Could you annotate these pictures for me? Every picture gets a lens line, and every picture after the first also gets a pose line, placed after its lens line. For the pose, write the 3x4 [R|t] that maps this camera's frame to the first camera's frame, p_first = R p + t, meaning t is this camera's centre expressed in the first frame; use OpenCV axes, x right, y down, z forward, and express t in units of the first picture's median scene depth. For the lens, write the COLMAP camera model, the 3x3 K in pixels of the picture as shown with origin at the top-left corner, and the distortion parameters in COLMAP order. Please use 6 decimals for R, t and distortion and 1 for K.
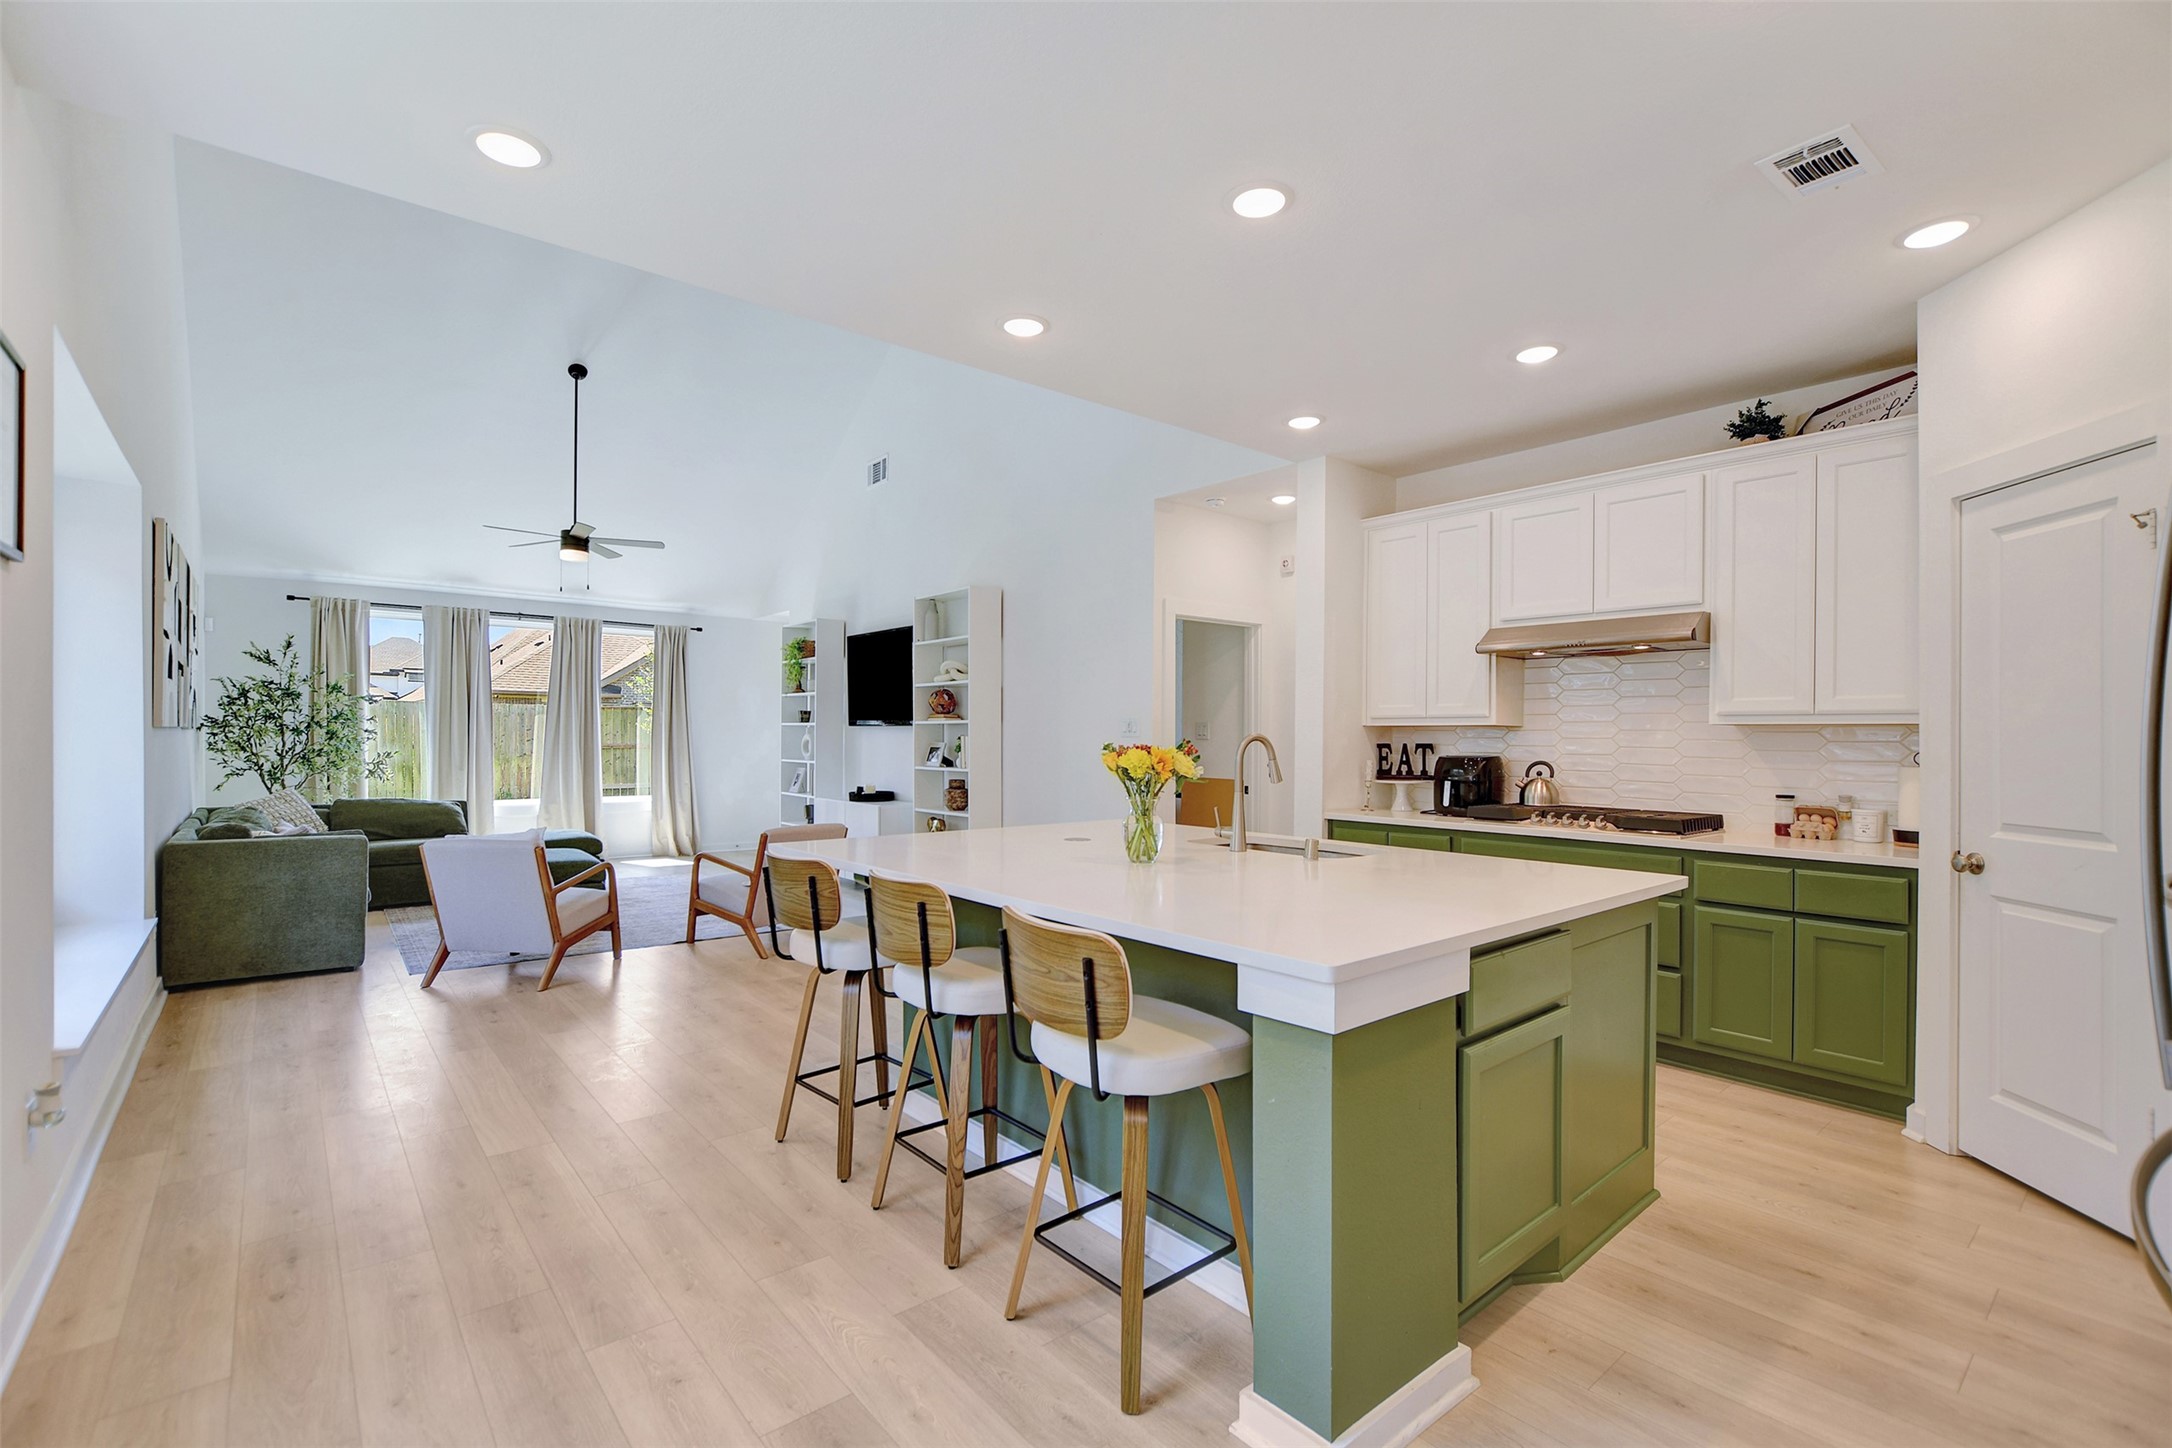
lens RADIAL K [[969.6, 0, 1092.5], [0, 969.6, 727.0], [0, 0, 1]] dist [-0.026478, -0.000180]
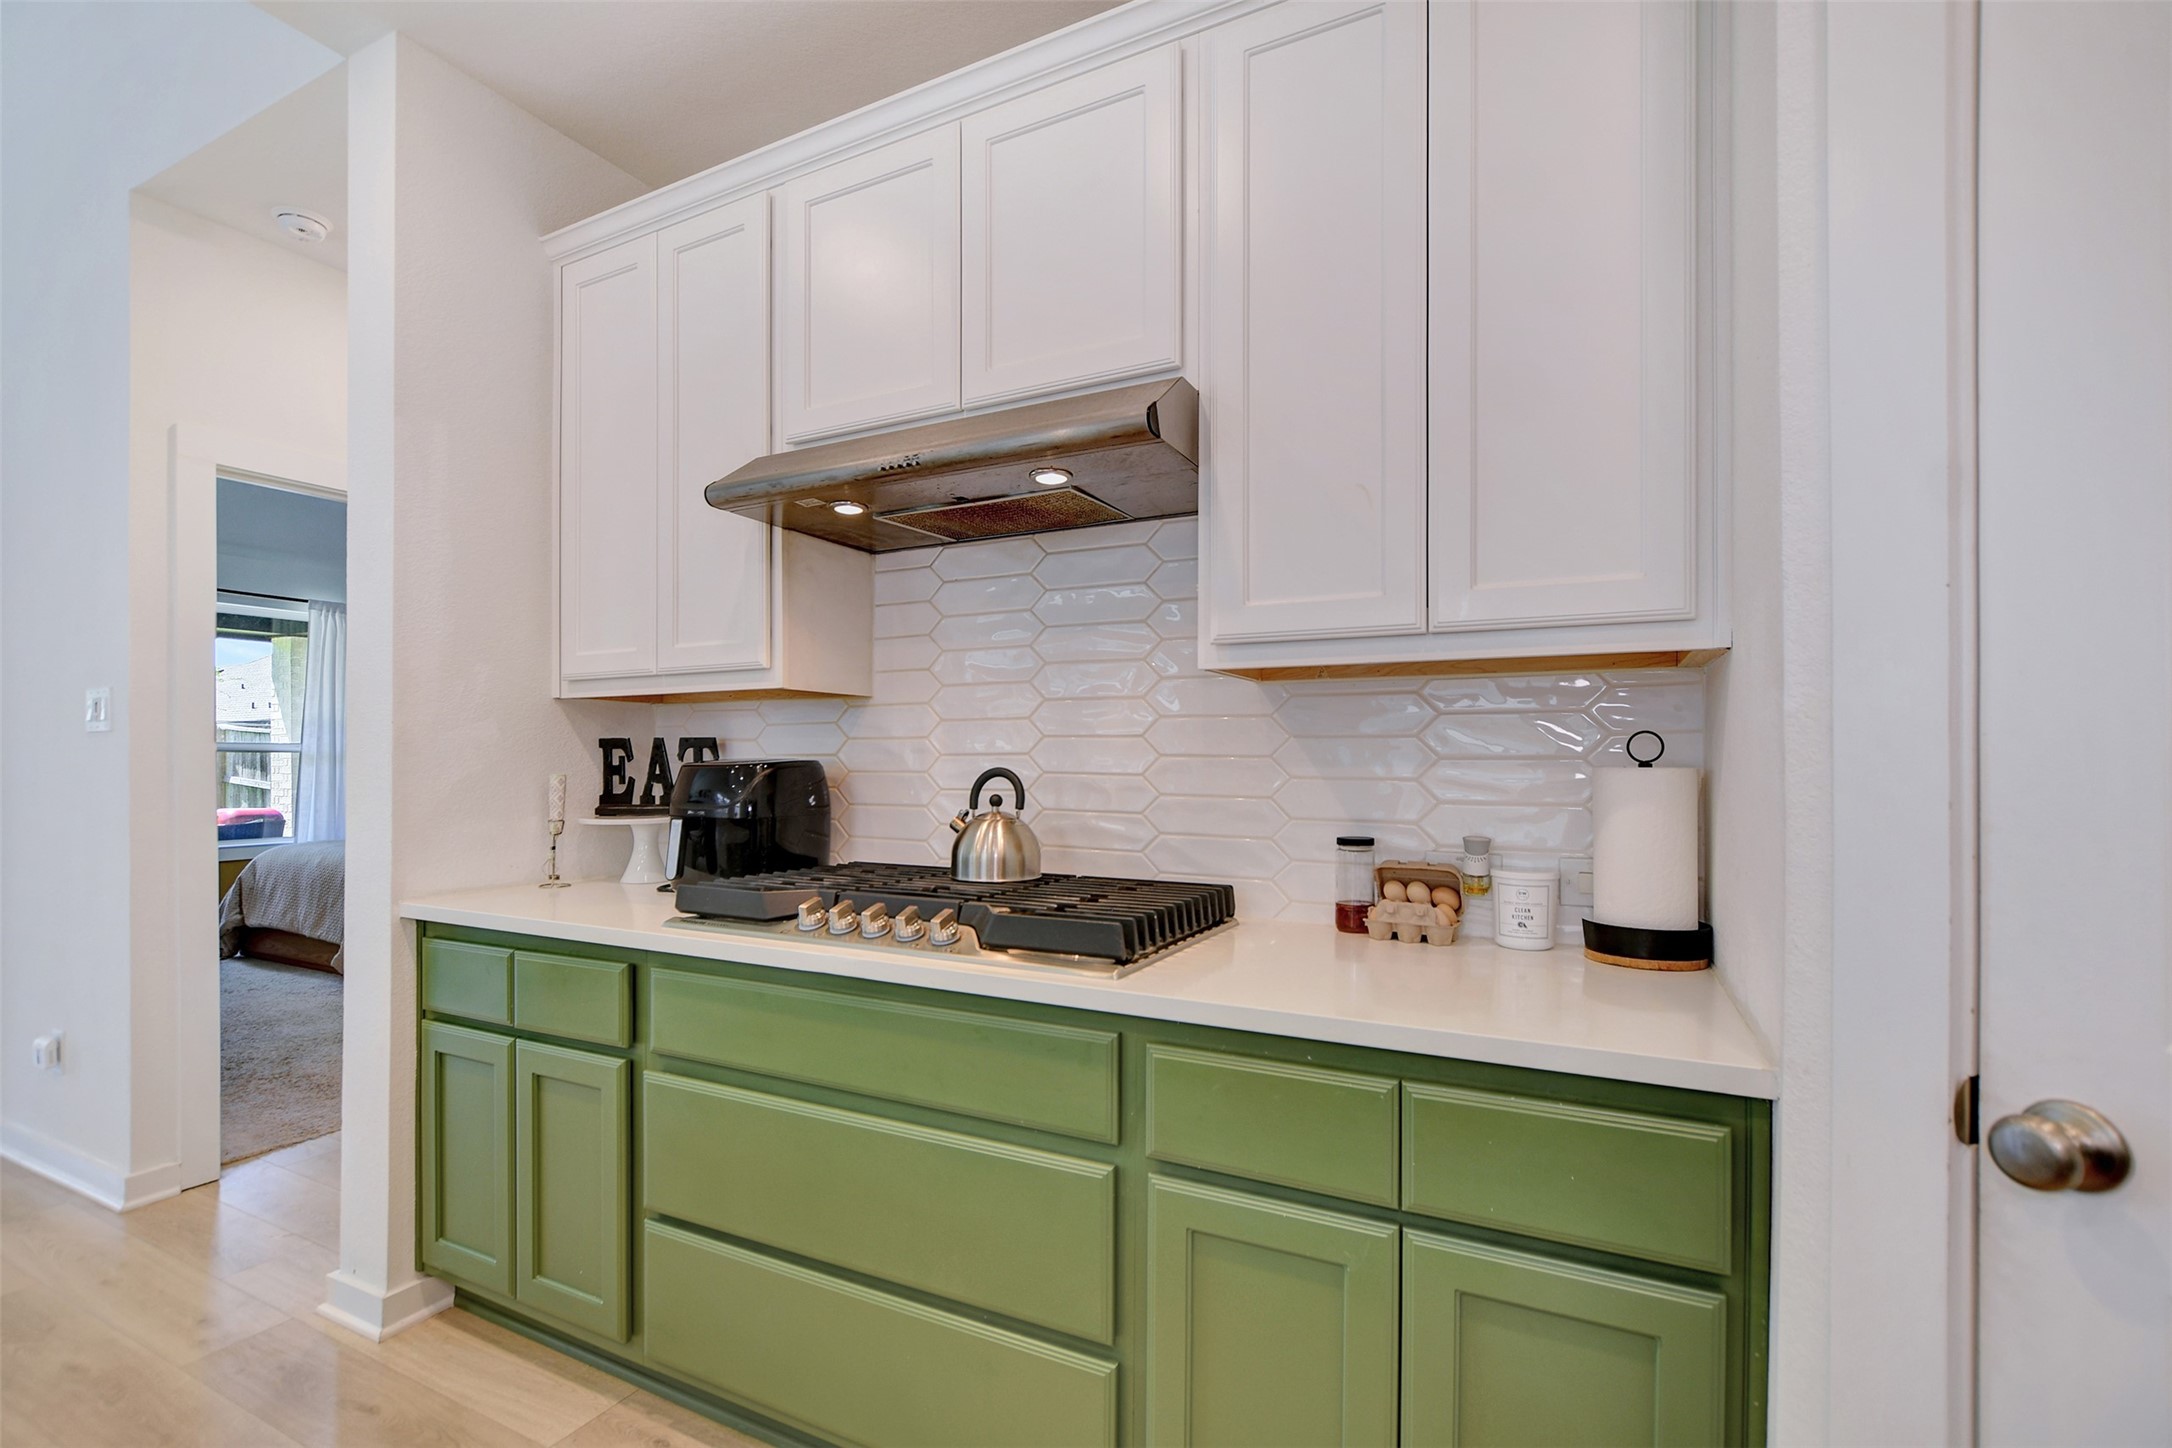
lens RADIAL K [[969.6, 0, 1086.9], [0, 969.6, 740.8], [0, 0, 1]] dist [-0.026478, -0.000180]
pose [[0.924219, -0.001137, 0.381861, 0.435553], [0.003384, 0.999981, -0.005212, 0.028002], [-0.381847, 0.006109, 0.924205, 0.628778]]
